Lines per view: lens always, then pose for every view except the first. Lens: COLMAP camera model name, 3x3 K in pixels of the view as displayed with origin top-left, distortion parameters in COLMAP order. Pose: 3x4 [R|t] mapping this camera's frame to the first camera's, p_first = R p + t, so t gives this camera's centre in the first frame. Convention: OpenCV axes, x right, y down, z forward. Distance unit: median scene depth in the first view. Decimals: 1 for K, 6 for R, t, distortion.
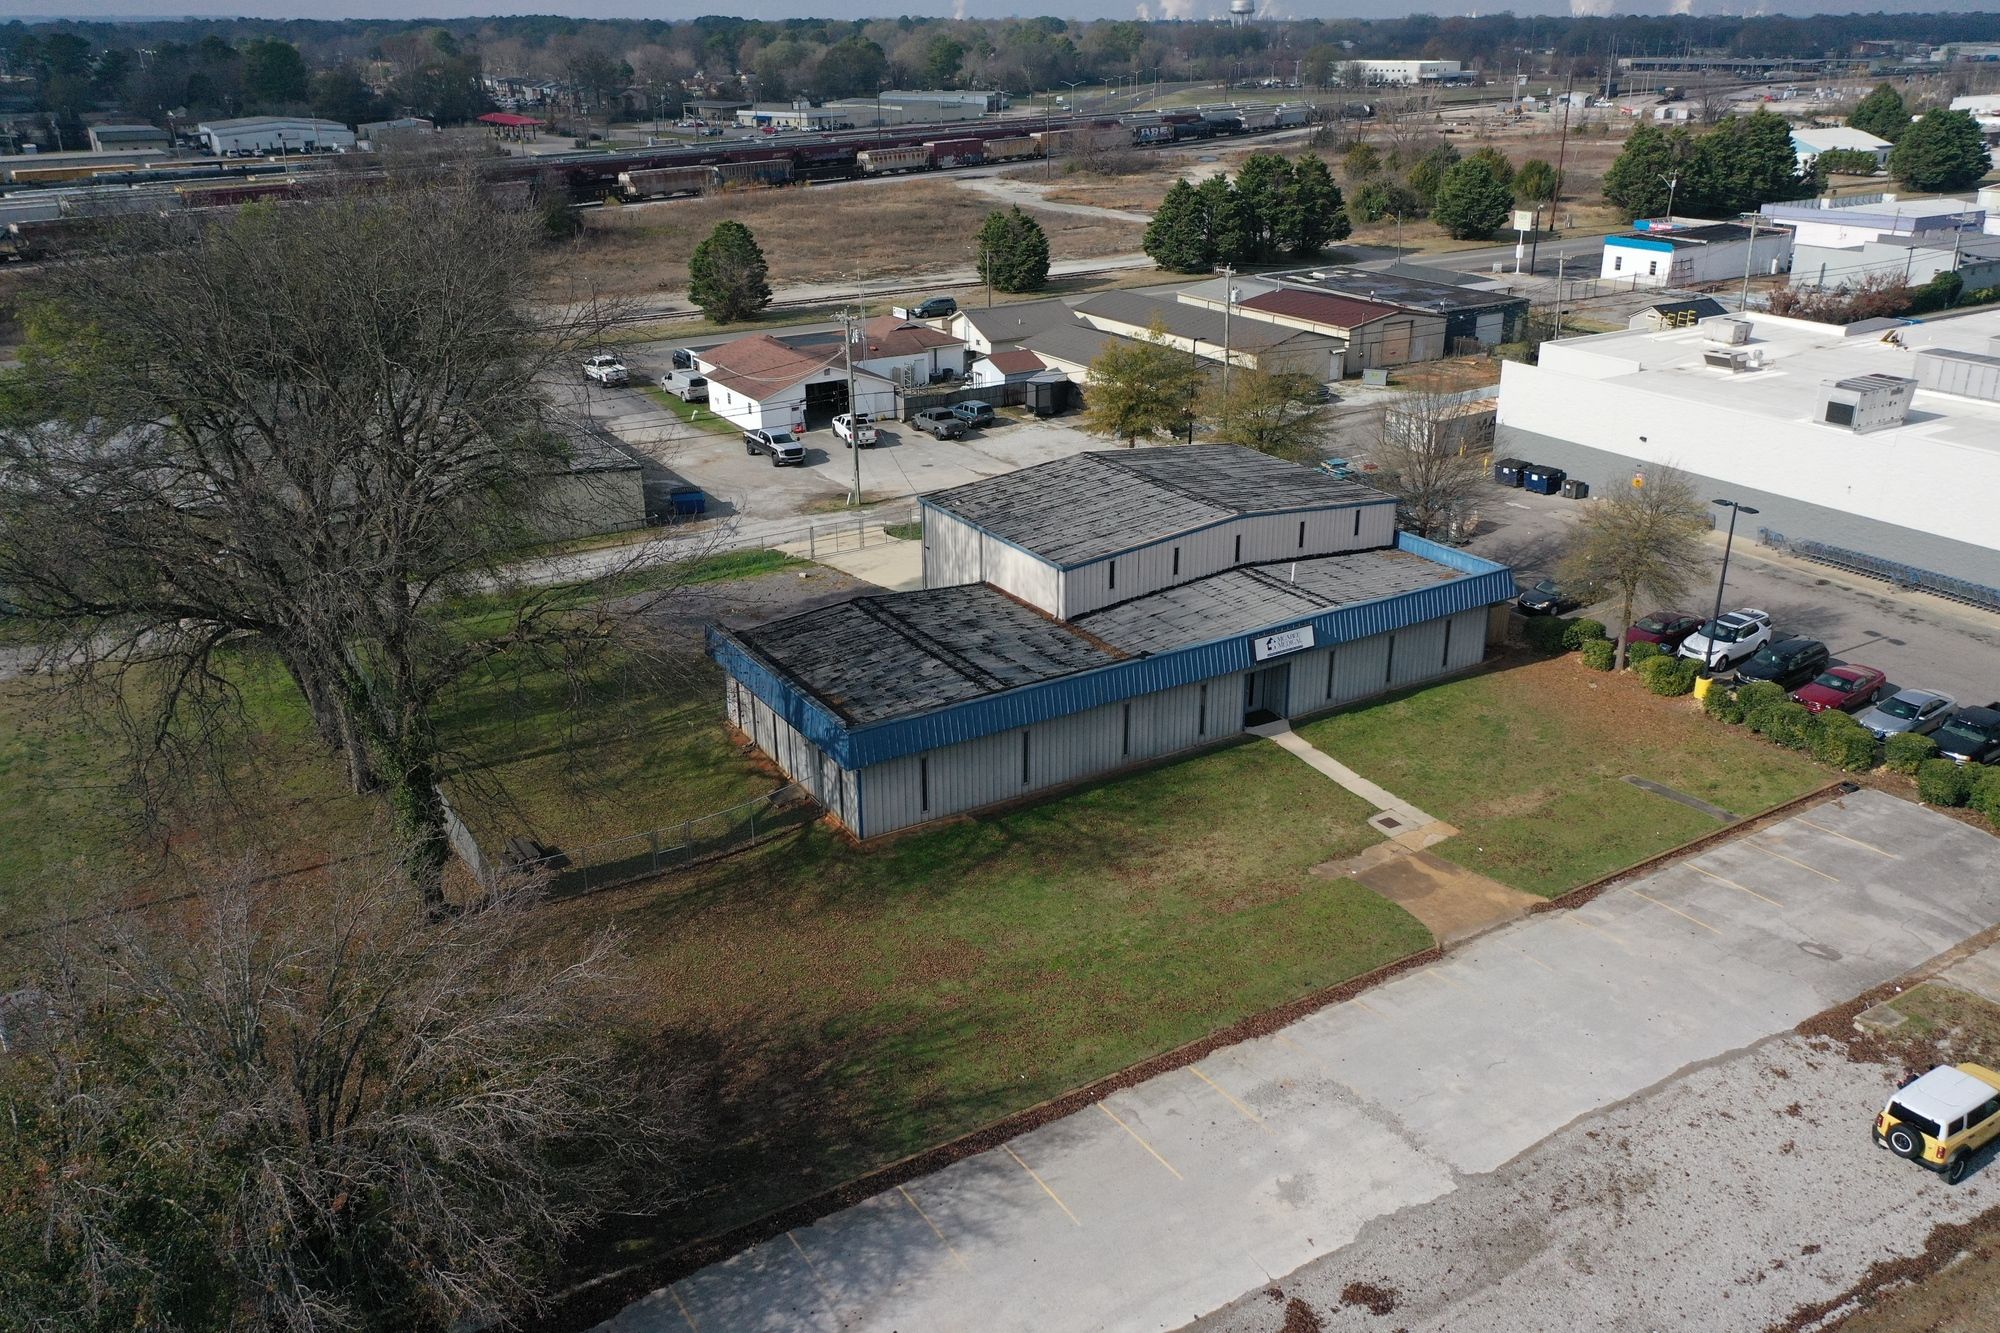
lens RADIAL K [[1583.0, 0, 1009.8], [0, 1583.0, 660.1], [0, 0, 1]] dist [-0.001254, -0.001961]
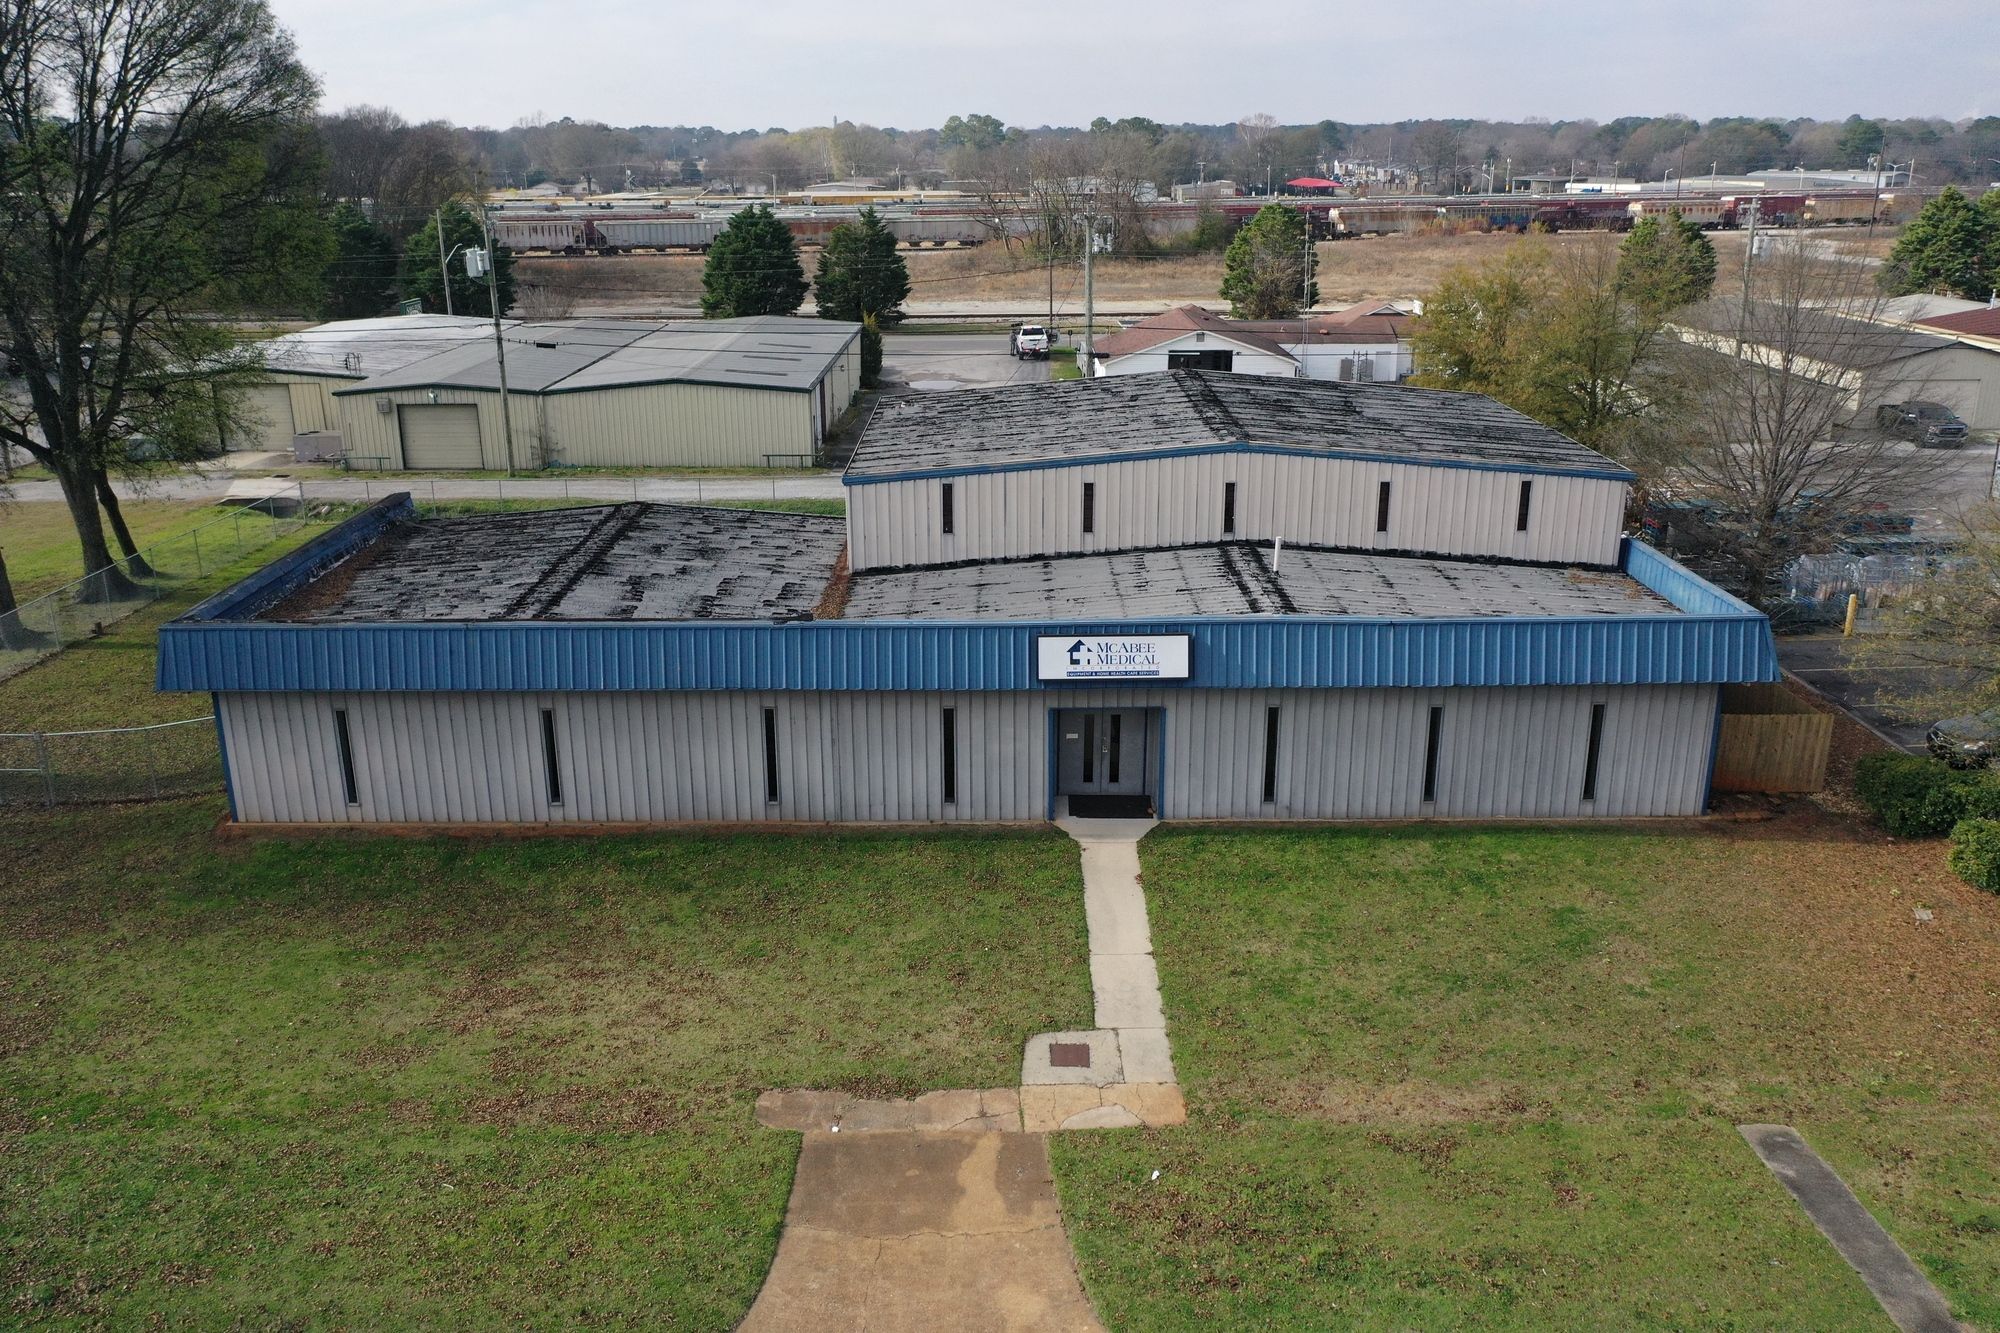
lens RADIAL K [[1583.0, 0, 1004.2], [0, 1583.0, 662.4], [0, 0, 1]] dist [-0.001254, -0.001961]
pose [[0.851424, 0.164824, -0.497905, 0.338288], [-0.196621, 0.980410, -0.011674, 0.002888], [0.486227, 0.107838, 0.867153, 0.470732]]
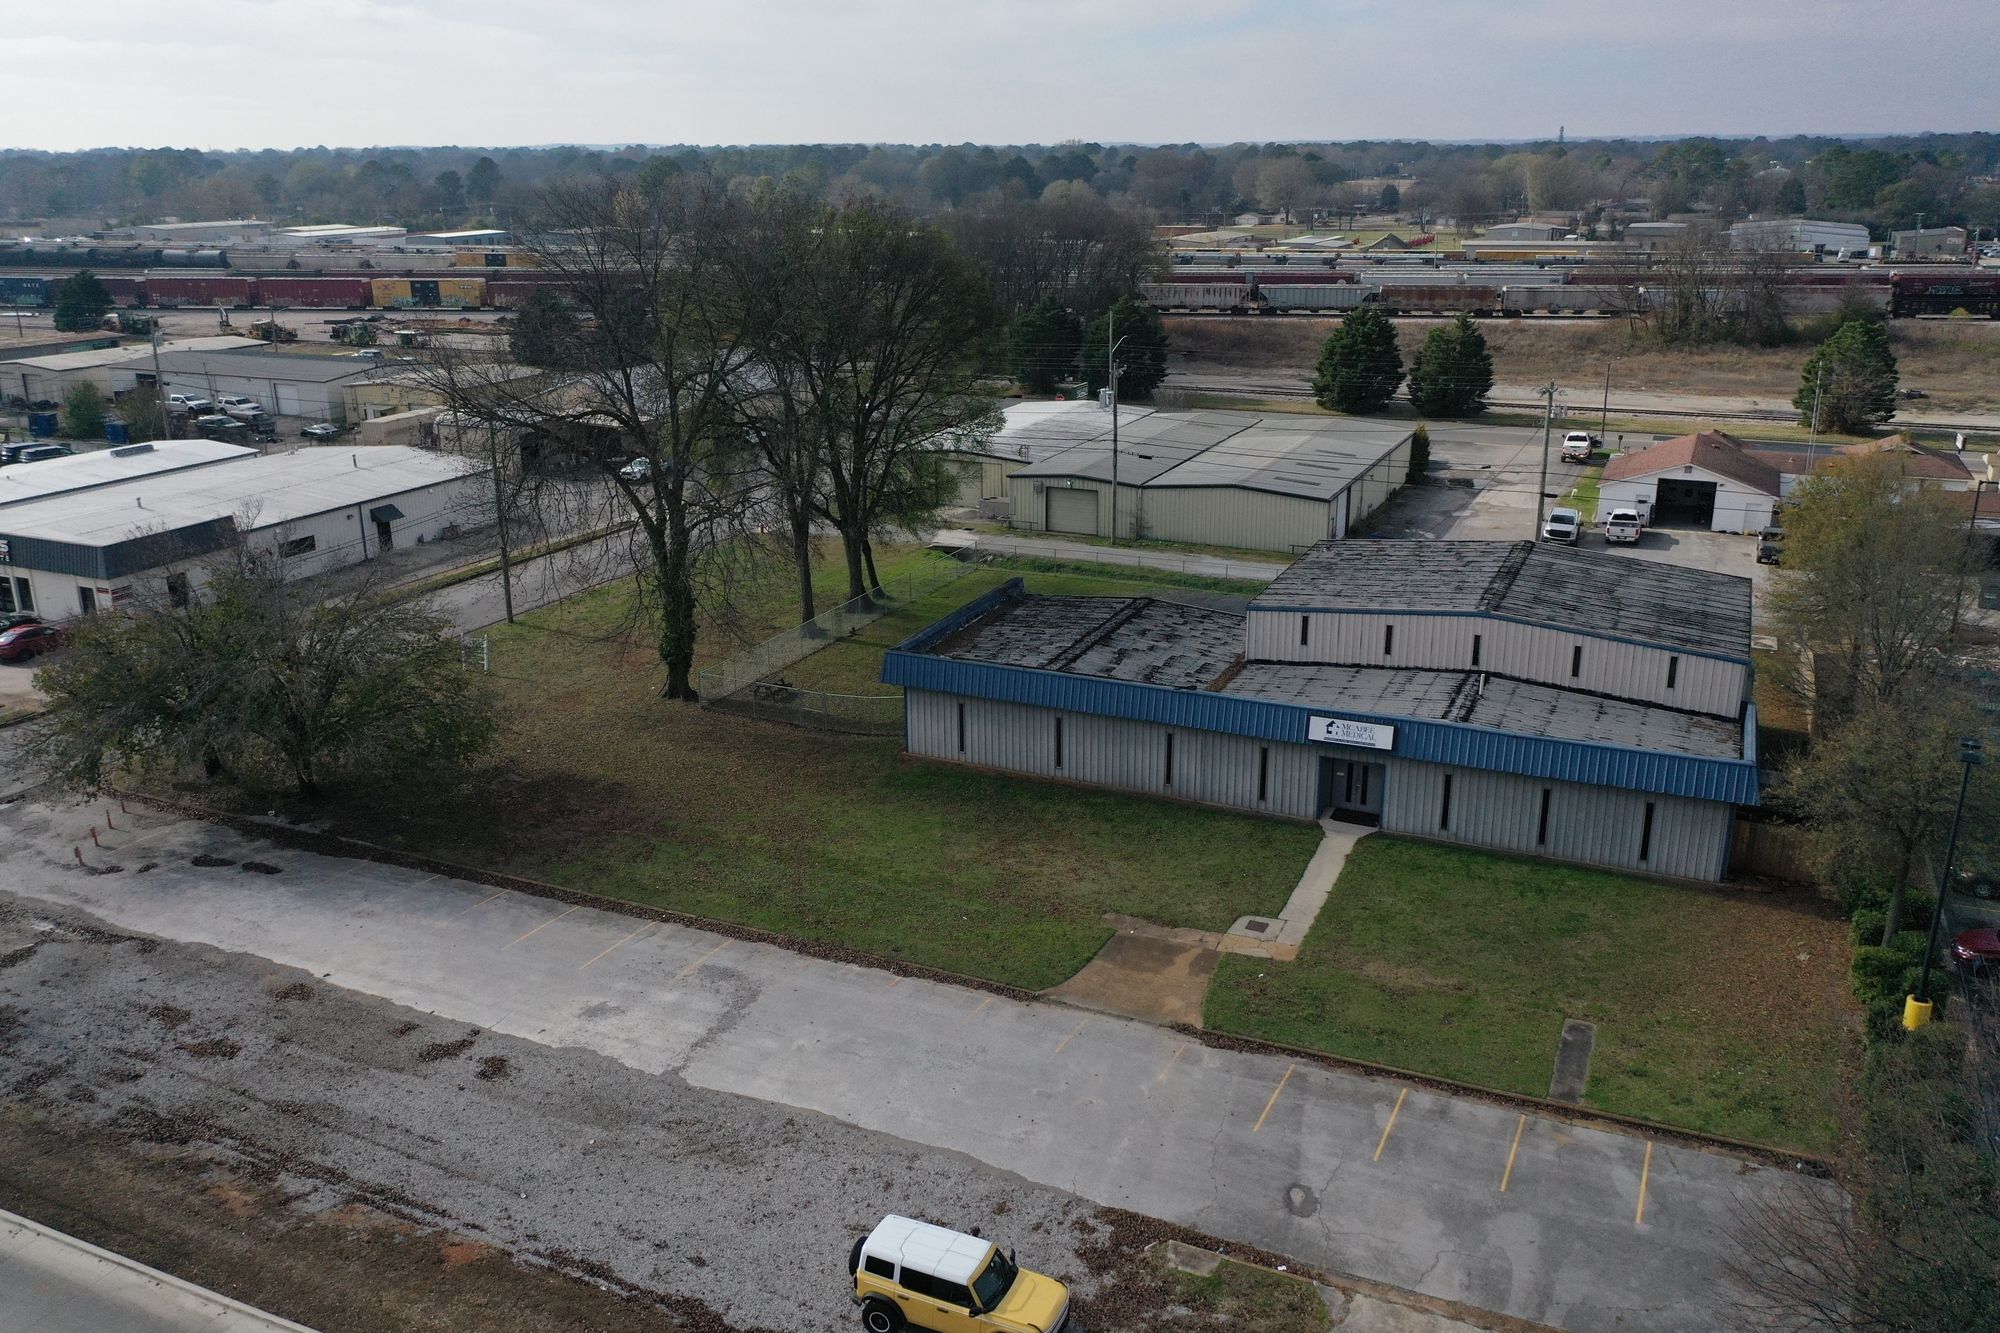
lens RADIAL K [[1583.0, 0, 1001.6], [0, 1583.0, 667.0], [0, 0, 1]] dist [-0.001254, -0.001961]
pose [[0.555646, 0.257677, -0.790481, 0.656980], [-0.305788, 0.947458, 0.093903, -0.060228], [0.773144, 0.189543, 0.605245, 0.252556]]
